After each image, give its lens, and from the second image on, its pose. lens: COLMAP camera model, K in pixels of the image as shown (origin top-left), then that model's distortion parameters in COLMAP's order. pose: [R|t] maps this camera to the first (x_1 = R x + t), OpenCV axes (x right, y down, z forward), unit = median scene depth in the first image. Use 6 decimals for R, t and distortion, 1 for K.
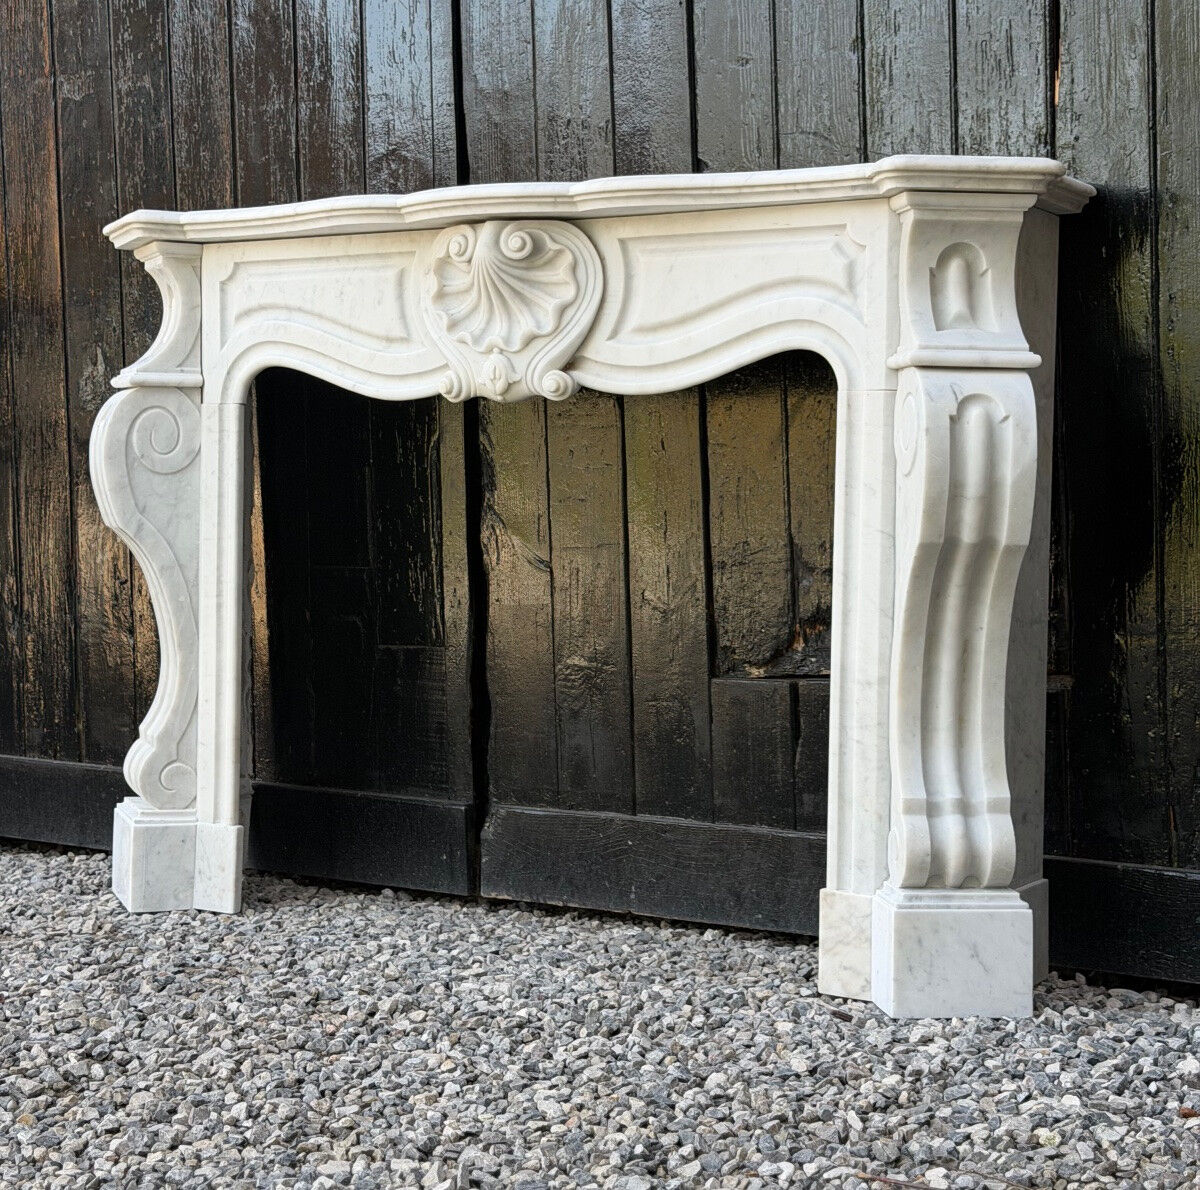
lens RADIAL K [[2242.3, 0, 606.6], [0, 2242.3, 534.0], [0, 0, 1]] dist [0.118877, 0.000000]
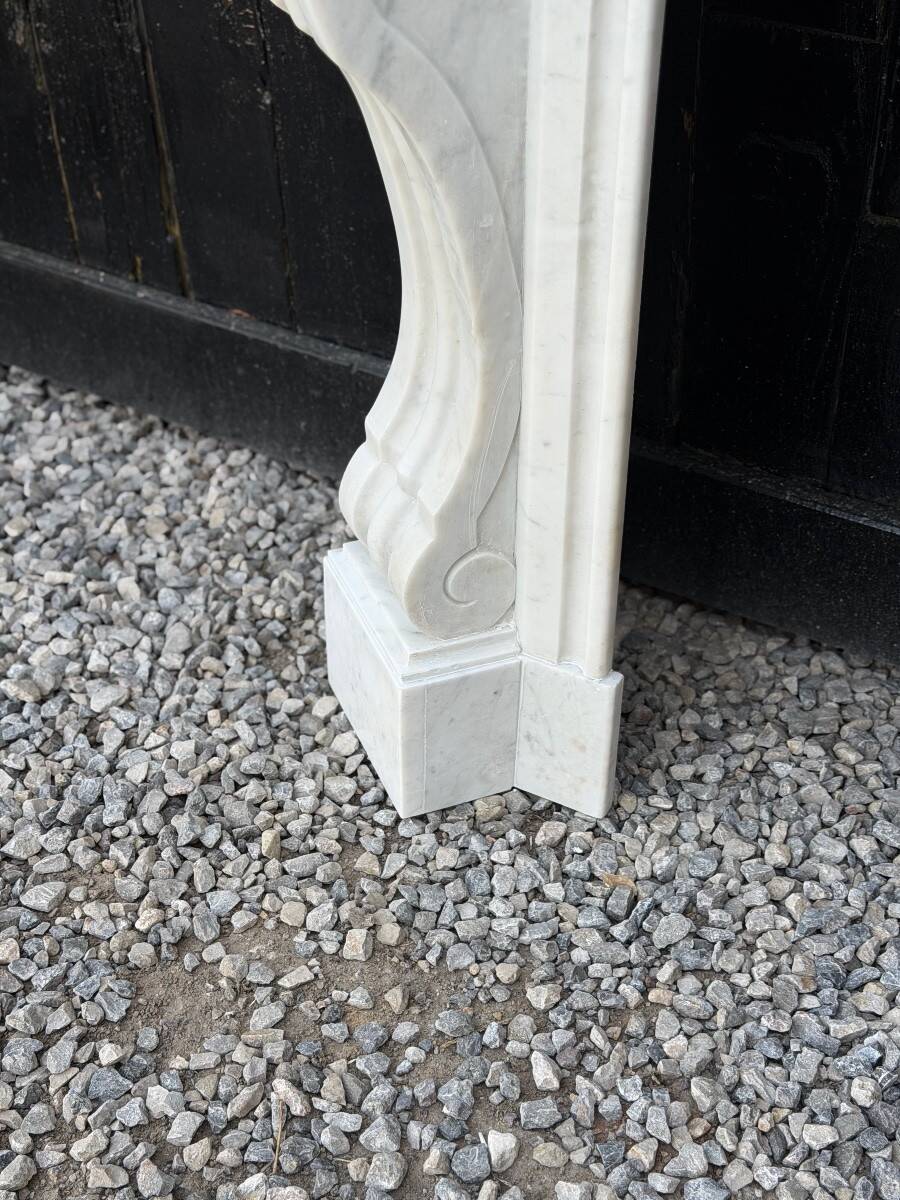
lens RADIAL K [[1680.4, 0, 460.4], [0, 1680.4, 596.5], [0, 0, 1]] dist [0.109427, 0.000000]
pose [[0.999646, -0.025126, 0.008747, -0.222489], [0.015401, 0.814597, 0.579823, -0.103615], [-0.021694, -0.579483, 0.814695, 0.803159]]
